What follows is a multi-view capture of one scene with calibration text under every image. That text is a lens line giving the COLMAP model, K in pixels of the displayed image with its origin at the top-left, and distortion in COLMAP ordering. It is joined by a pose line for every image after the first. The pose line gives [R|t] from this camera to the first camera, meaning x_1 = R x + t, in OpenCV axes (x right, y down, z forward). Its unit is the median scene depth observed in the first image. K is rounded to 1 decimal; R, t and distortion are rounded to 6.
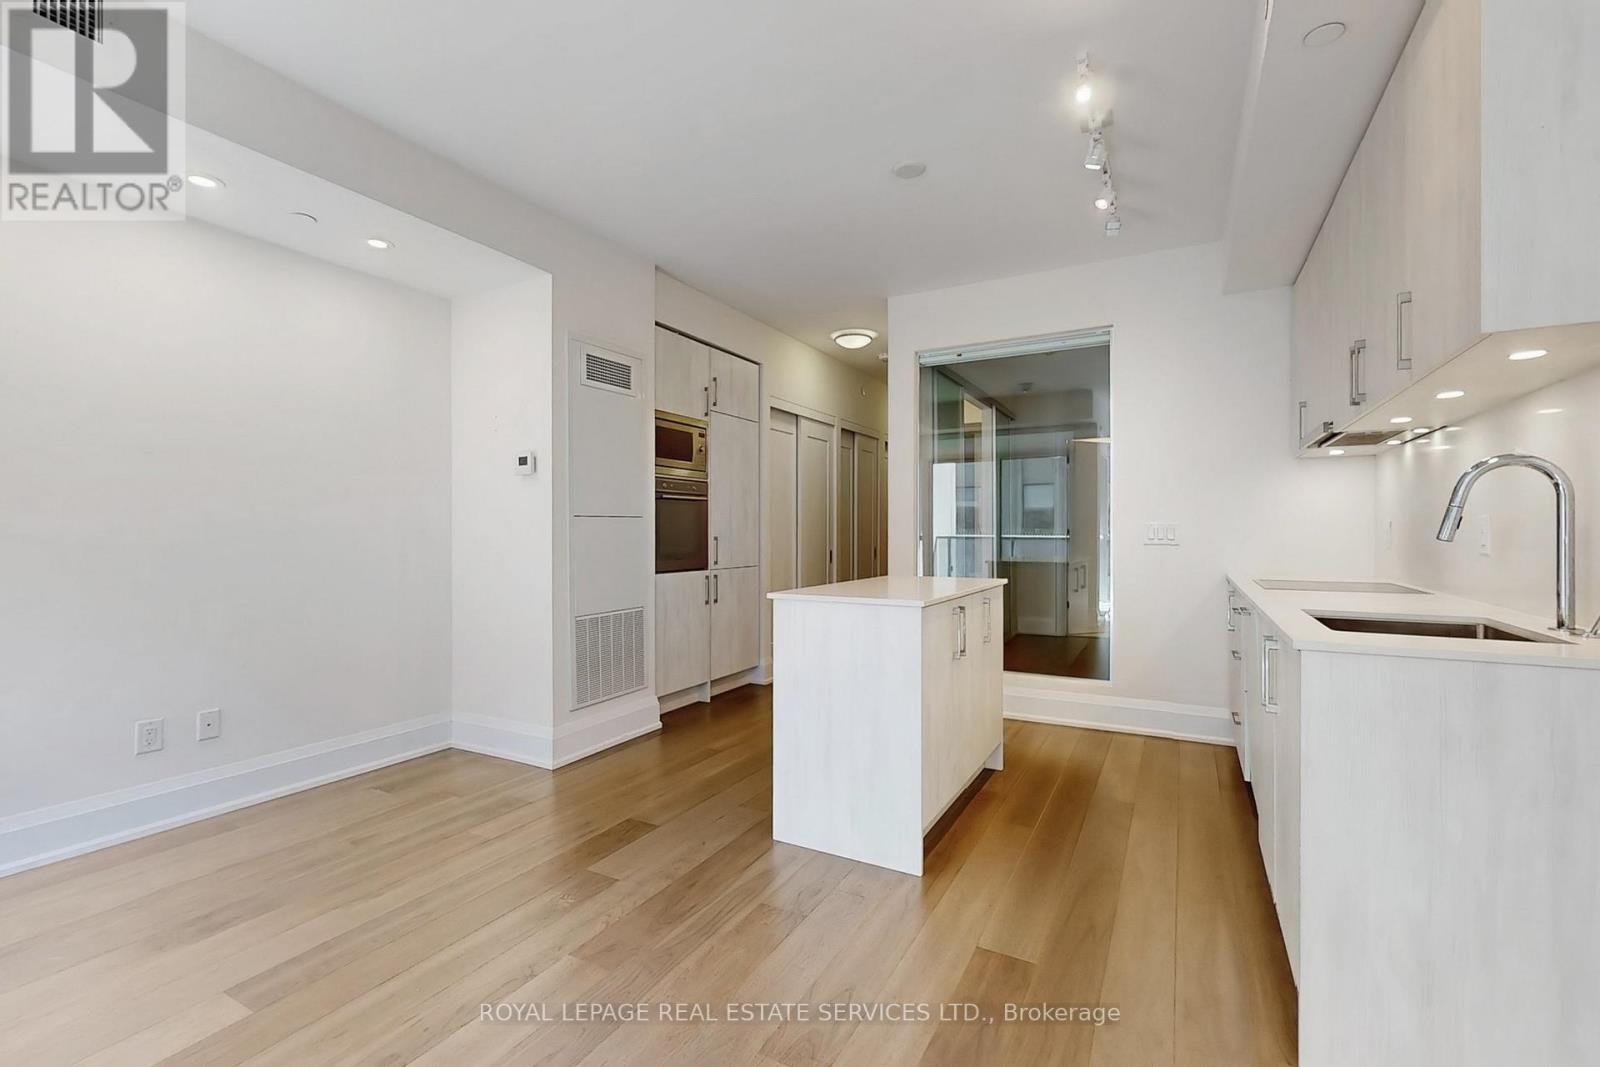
lens RADIAL K [[702.9, 0, 800.2], [0, 702.9, 532.9], [0, 0, 1]] dist [0.002280, 0.000288]
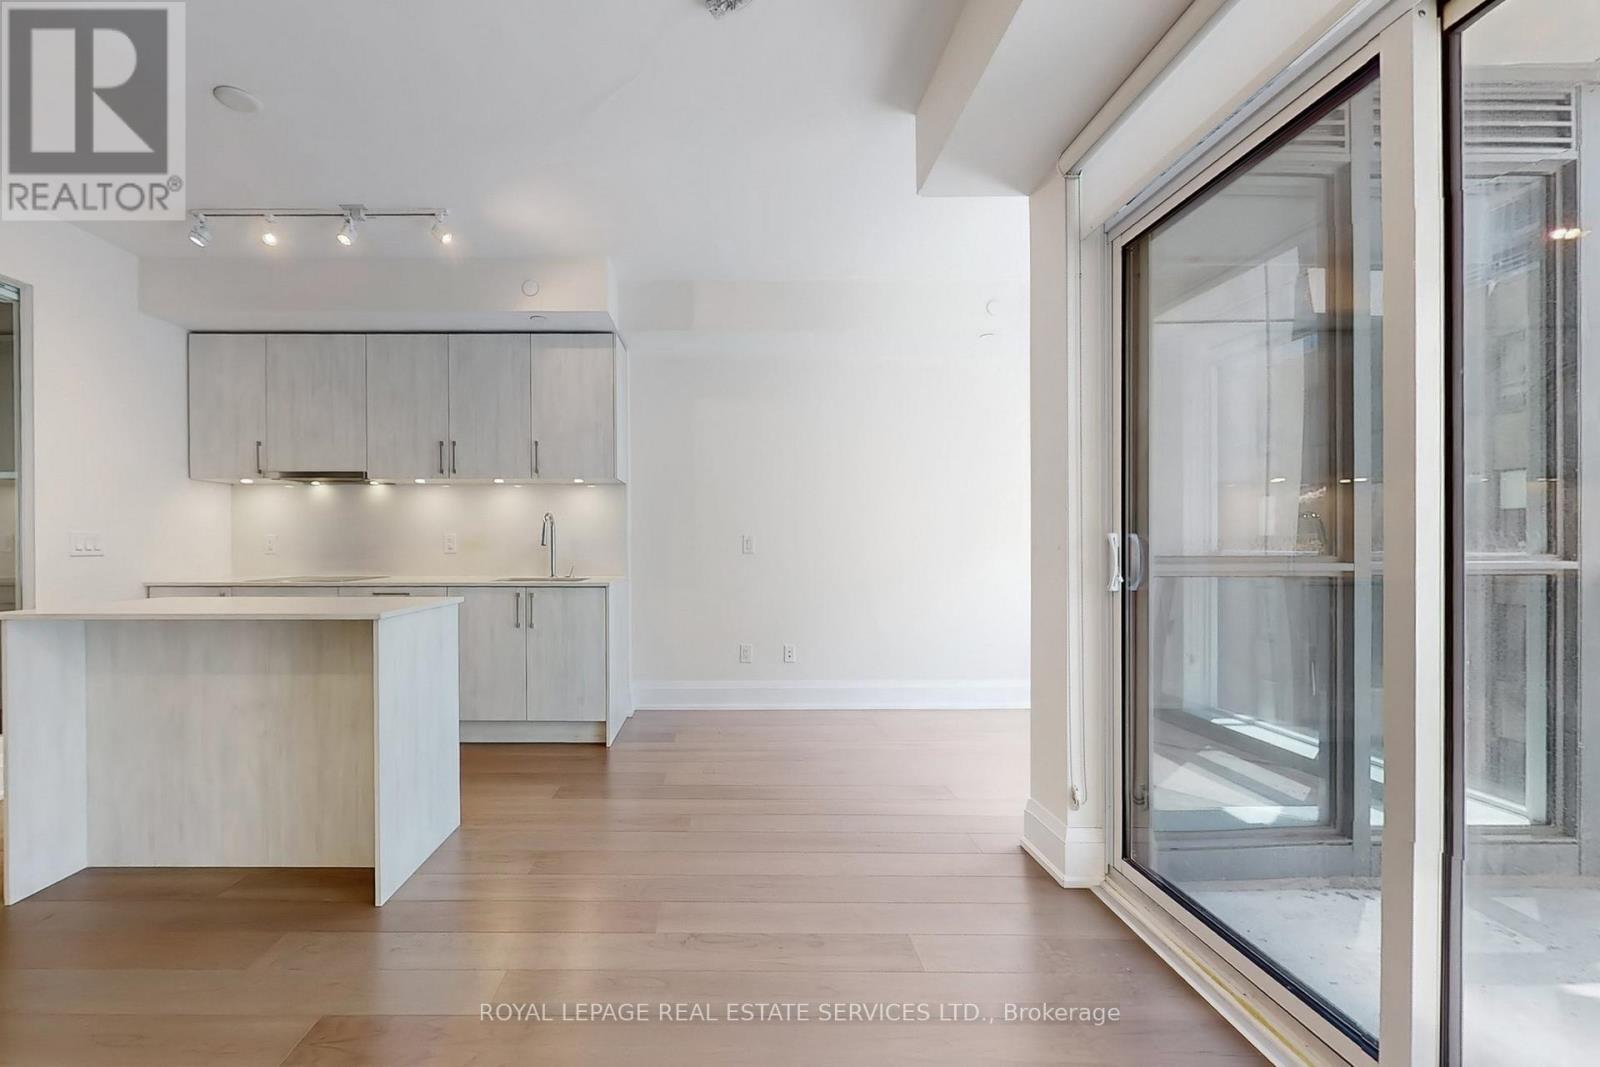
lens RADIAL K [[636.4, 0, 725.9], [0, 636.4, 549.2], [0, 0, 1]] dist [0.000959, 0.000173]
pose [[-0.485894, -0.005244, 0.874002, -0.645356], [0.004326, 0.999955, 0.008405, 0.005279], [-0.874007, 0.007865, -0.485849, 0.727997]]
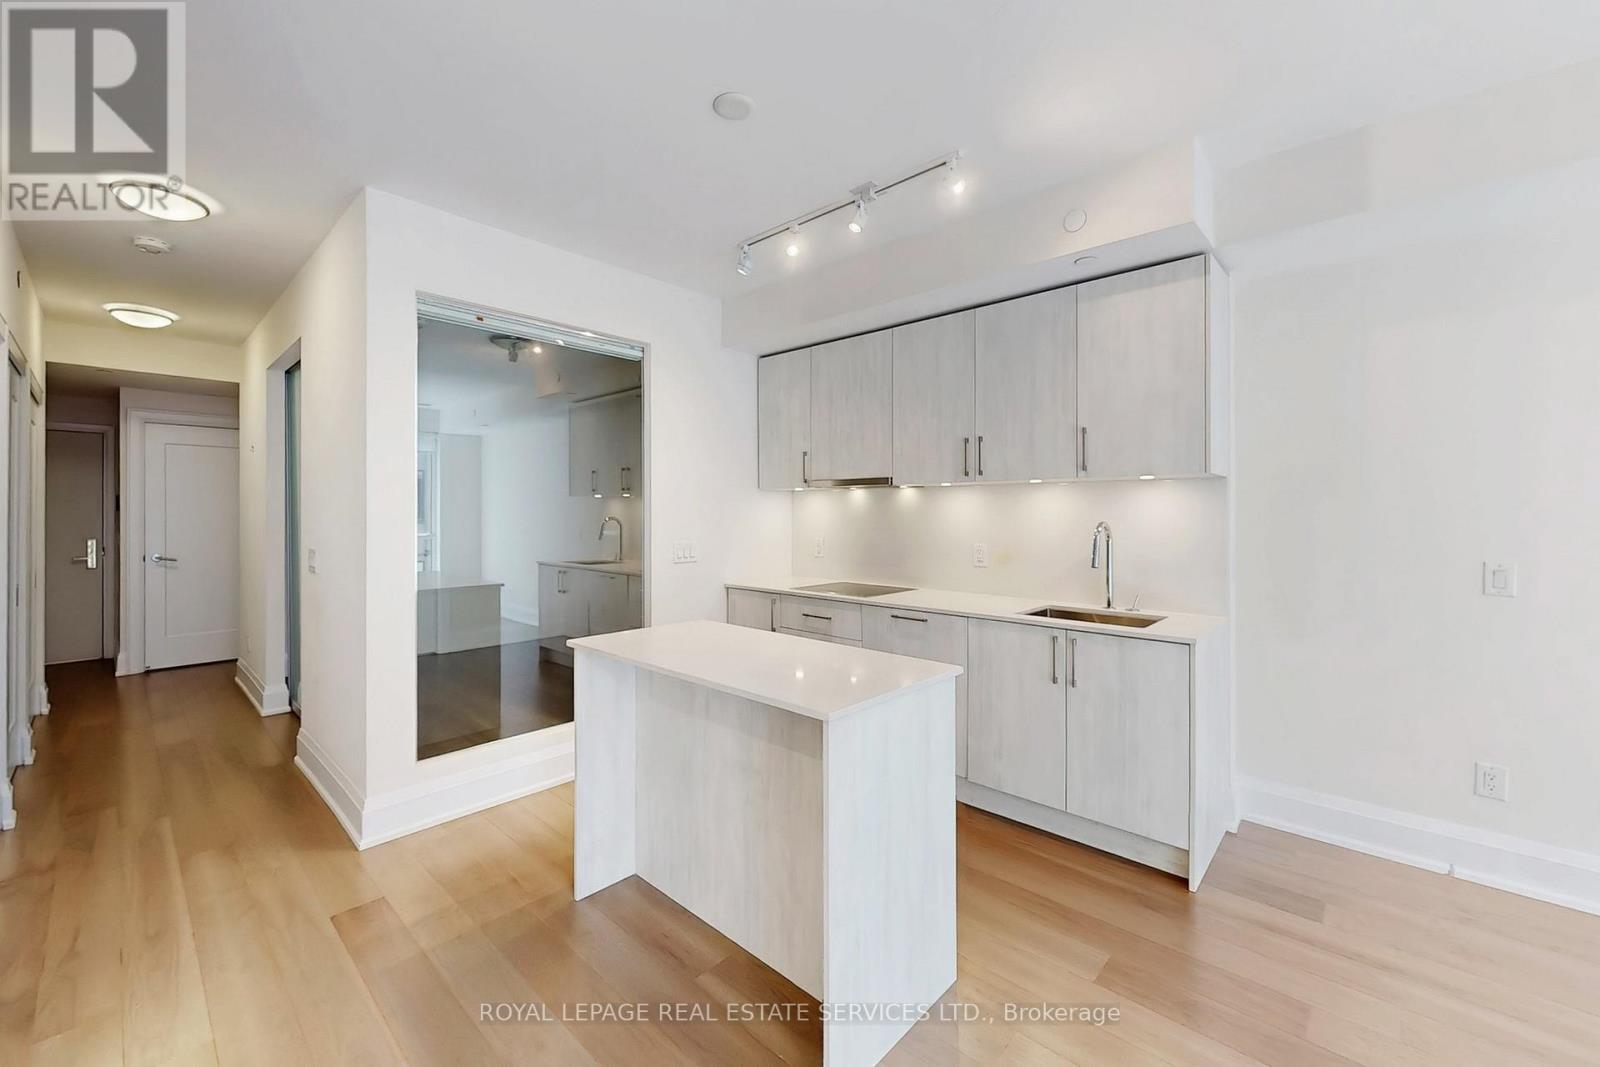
lens RADIAL K [[636.4, 0, 798.5], [0, 636.4, 517.1], [0, 0, 1]] dist [0.000959, 0.000173]
pose [[0.233921, -0.006448, 0.972234, -0.414663], [0.004154, 0.999976, 0.005633, -0.061656], [-0.972247, 0.002721, 0.233942, 0.647805]]
